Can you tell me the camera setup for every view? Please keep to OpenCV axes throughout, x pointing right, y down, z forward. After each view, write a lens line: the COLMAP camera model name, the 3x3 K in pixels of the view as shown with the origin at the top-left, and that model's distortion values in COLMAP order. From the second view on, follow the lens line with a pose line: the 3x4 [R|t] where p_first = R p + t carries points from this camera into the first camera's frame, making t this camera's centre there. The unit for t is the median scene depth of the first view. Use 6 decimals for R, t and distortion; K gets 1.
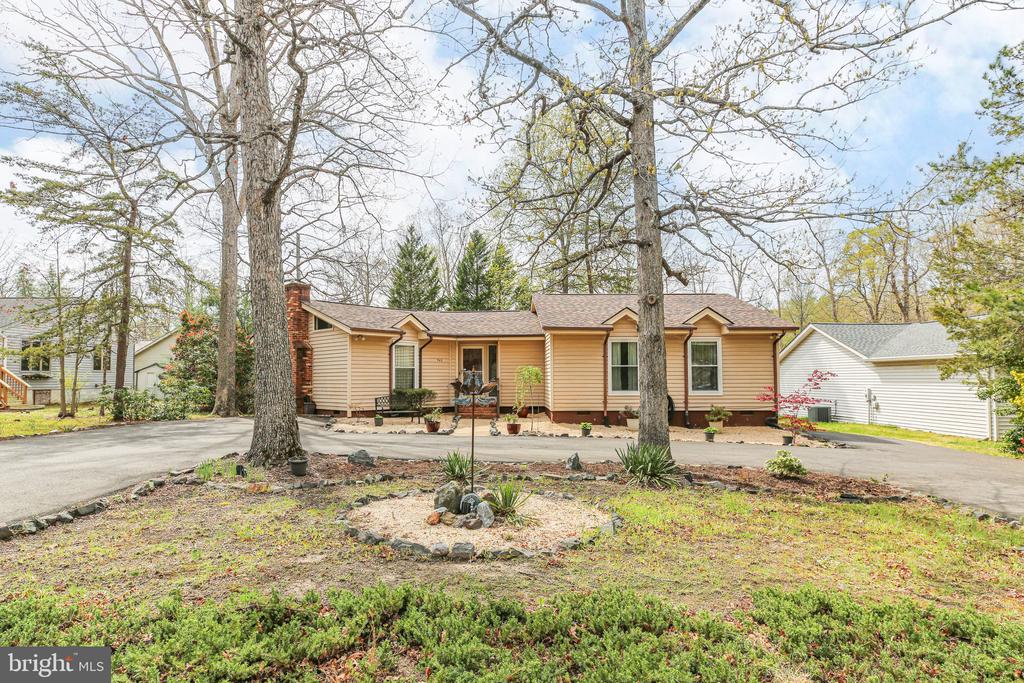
lens RADIAL K [[575.2, 0, 512.0], [0, 575.2, 341.5], [0, 0, 1]] dist [0.001377, 0.000151]
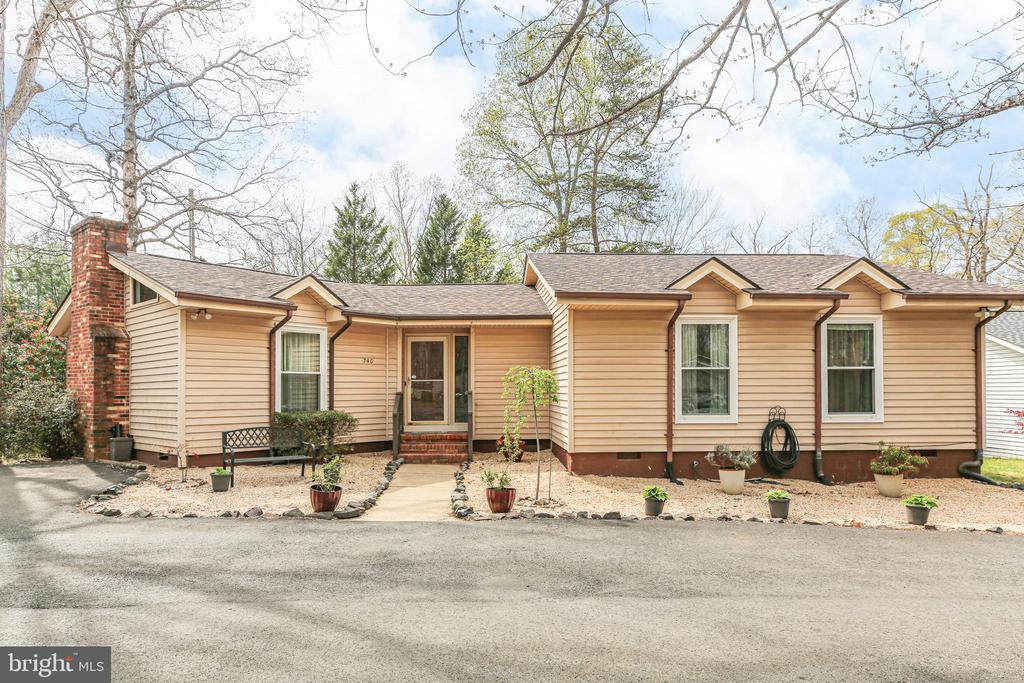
lens RADIAL K [[644.0, 0, 522.8], [0, 644.0, 368.2], [0, 0, 1]] dist [0.006771, 0.000953]
pose [[0.998694, -0.001045, 0.051078, -0.005201], [-0.000471, 0.999560, 0.029653, 0.023174], [-0.051087, -0.029638, 0.998254, 0.383366]]
